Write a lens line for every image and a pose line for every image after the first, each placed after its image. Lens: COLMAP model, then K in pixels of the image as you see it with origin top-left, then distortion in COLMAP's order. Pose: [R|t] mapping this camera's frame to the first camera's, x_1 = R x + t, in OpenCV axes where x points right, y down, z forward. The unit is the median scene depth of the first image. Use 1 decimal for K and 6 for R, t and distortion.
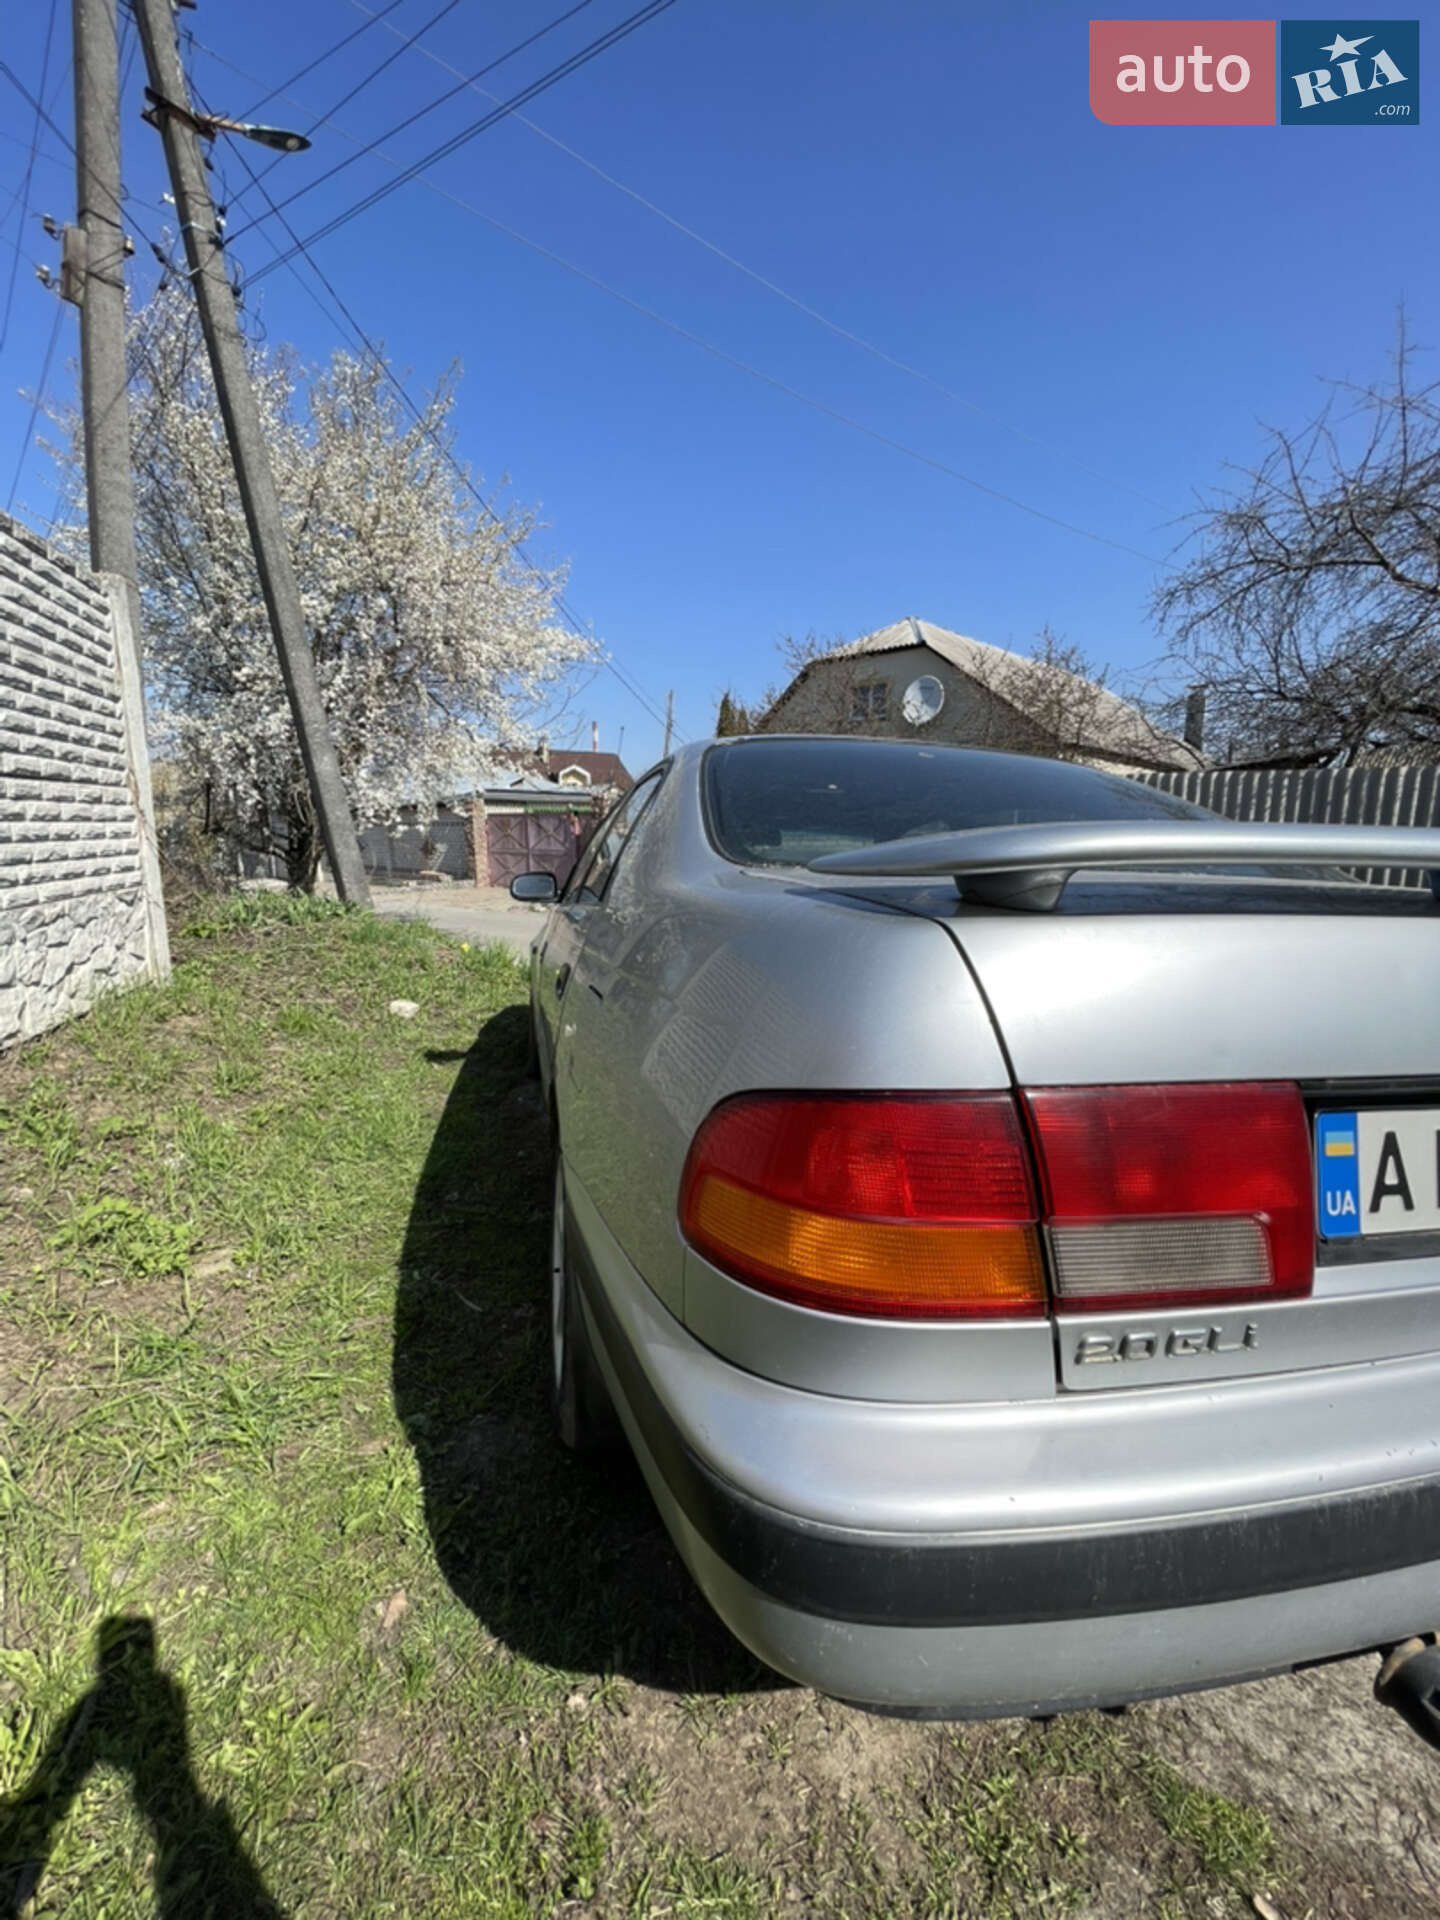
lens RADIAL K [[776.1, 0, 725.4], [0, 776.1, 950.0], [0, 0, 1]] dist [-0.002739, 0.000277]
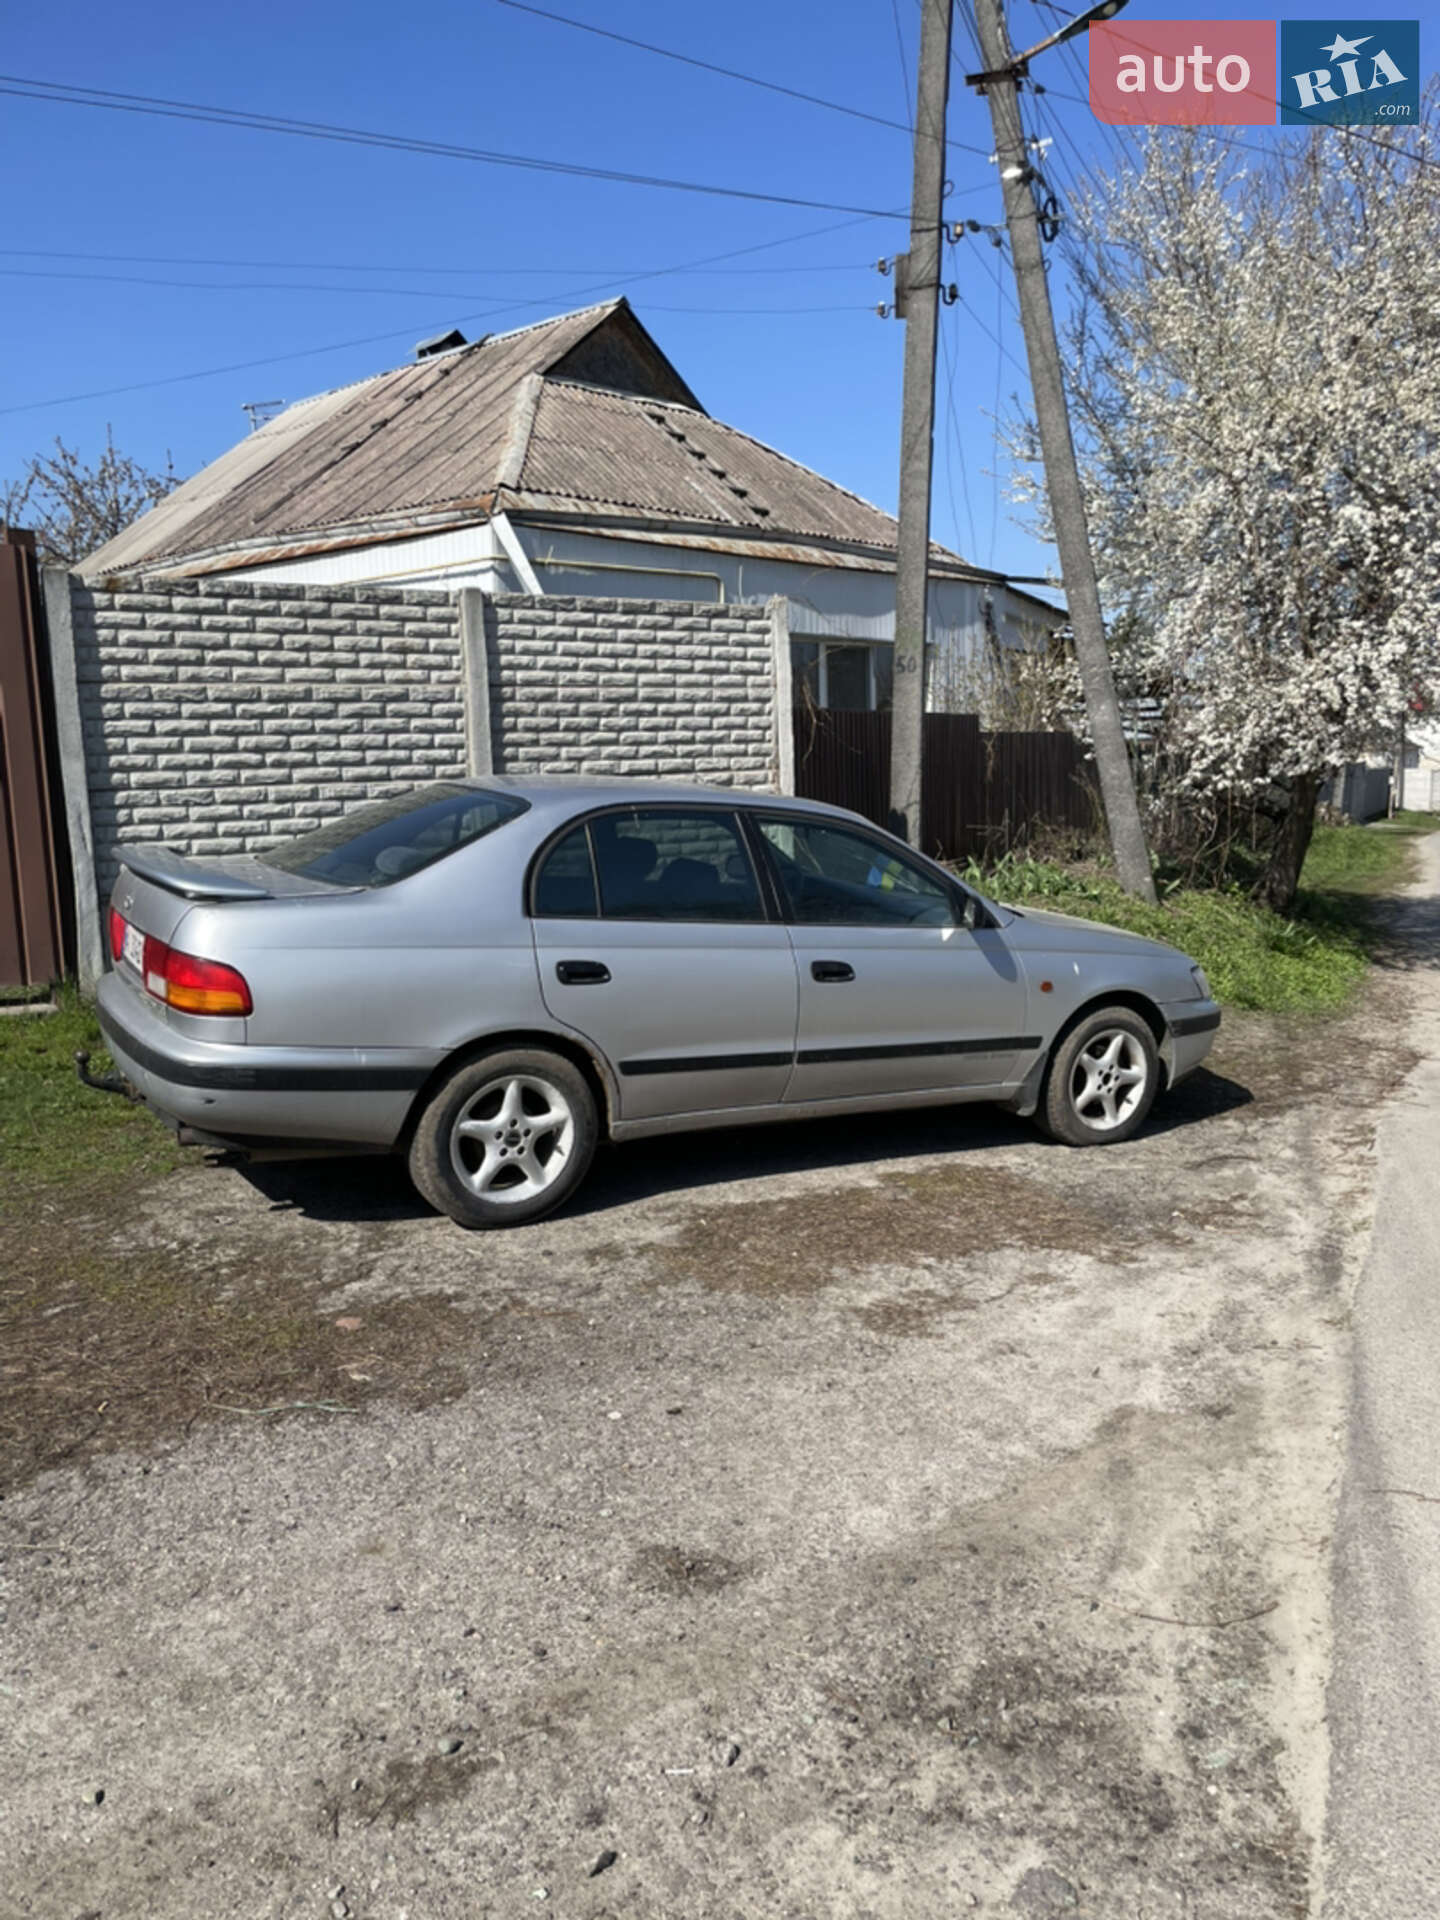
lens RADIAL K [[1463.7, 0, 734.8], [0, 1463.7, 970.6], [0, 0, 1]] dist [0.082963, -0.112864]
pose [[0.267617, 0.126522, -0.955182, 1.497206], [-0.123582, 0.987660, 0.096199, -0.109848], [0.955567, 0.092299, 0.279950, 0.317171]]
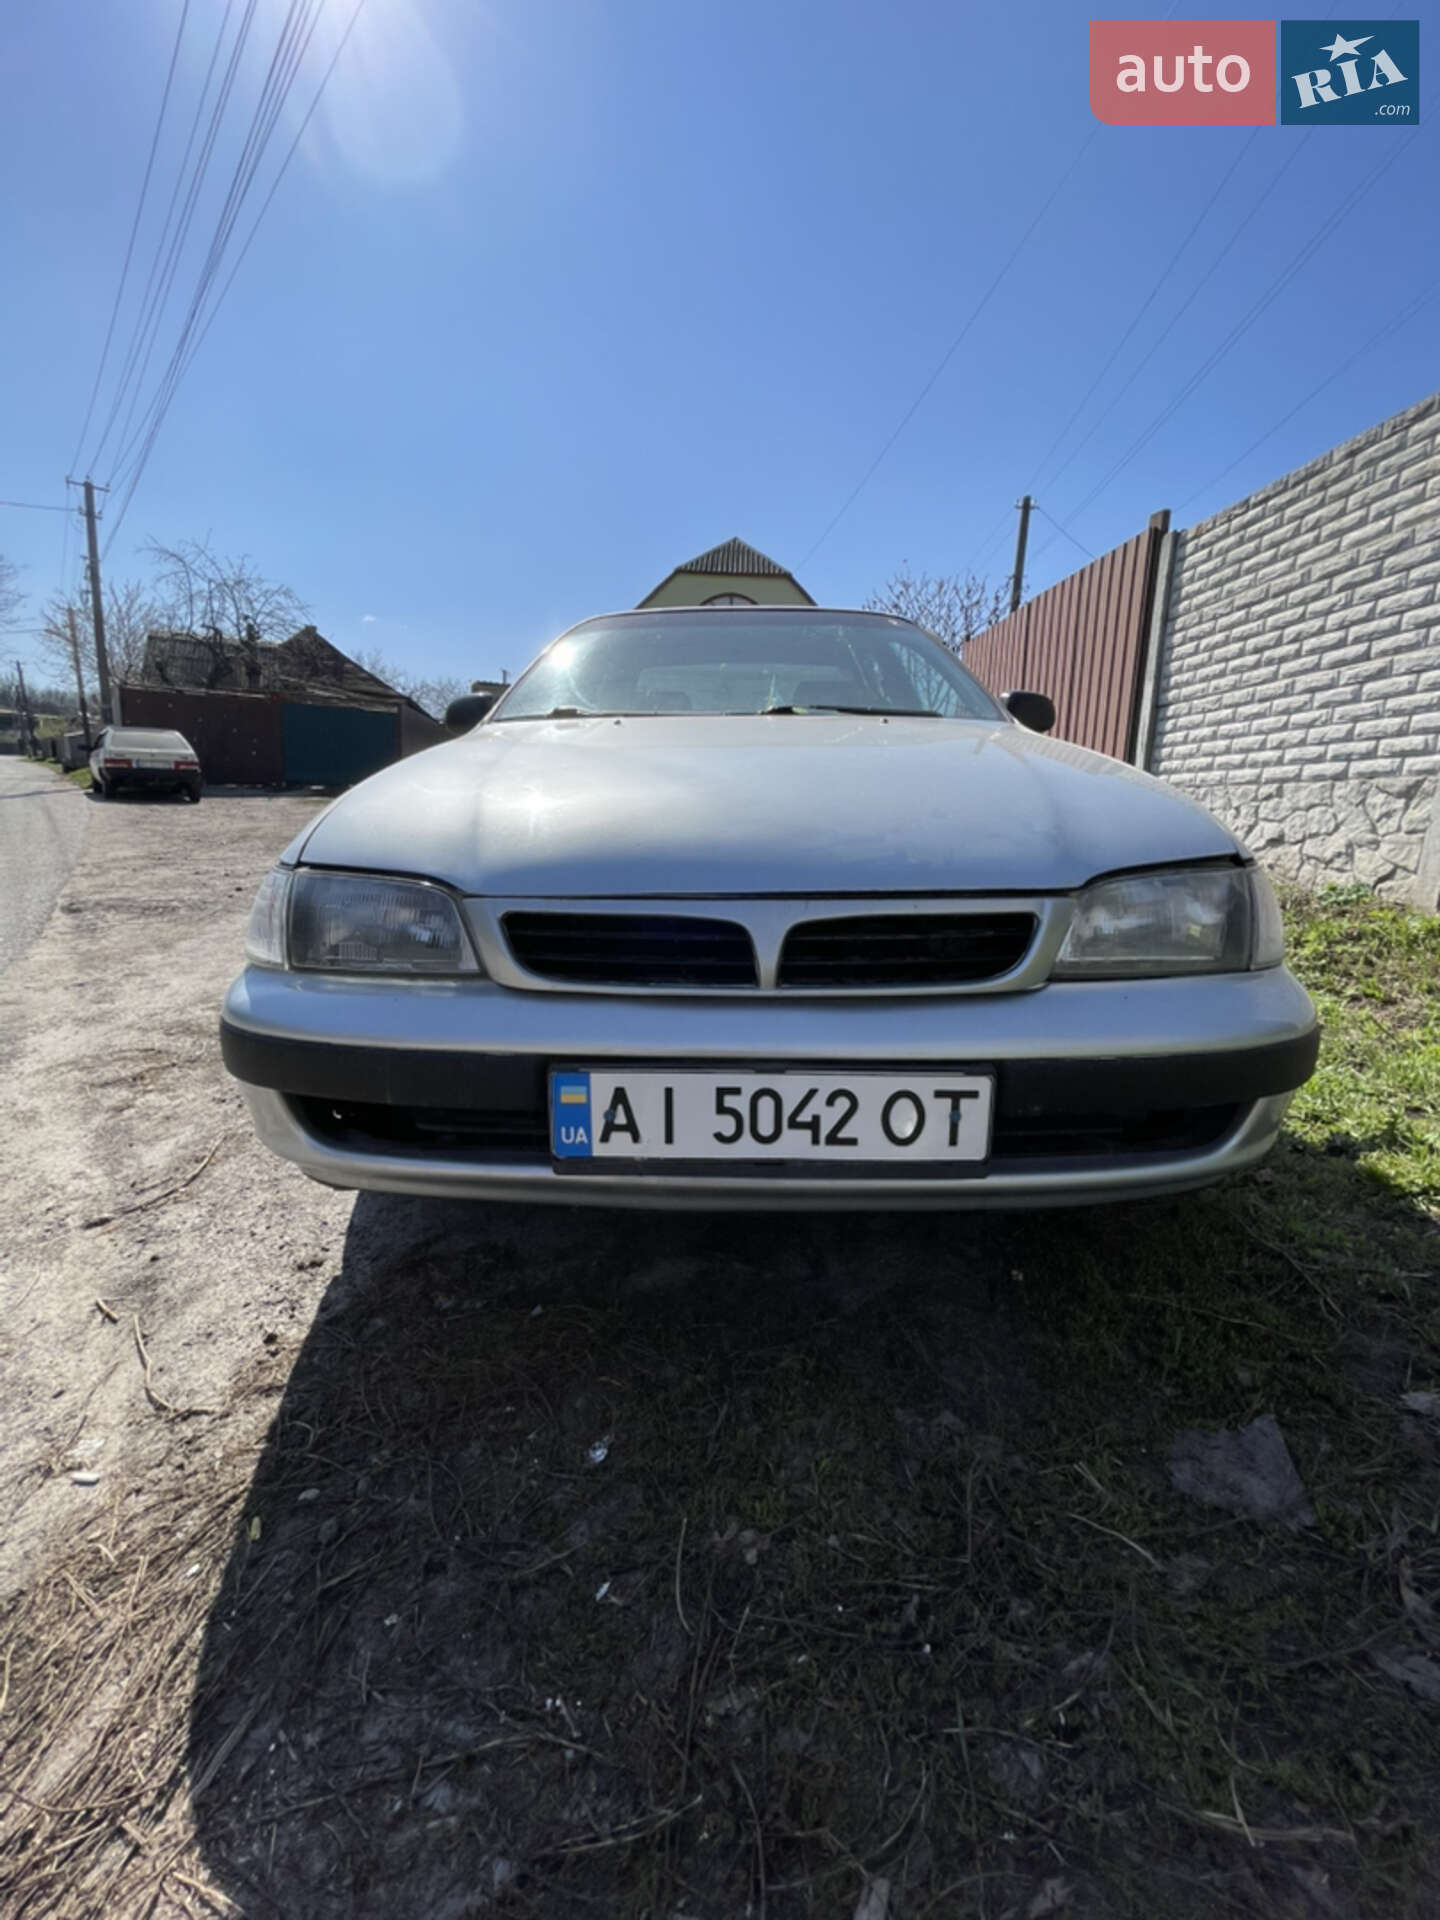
lens RADIAL K [[776.1, 0, 724.0], [0, 776.1, 952.3], [0, 0, 1]] dist [-0.002739, 0.000277]
pose [[-0.961808, -0.095996, 0.256341, -0.146715], [-0.007134, 0.944961, 0.327104, -0.084875], [-0.273633, 0.312782, -0.909556, 1.479678]]
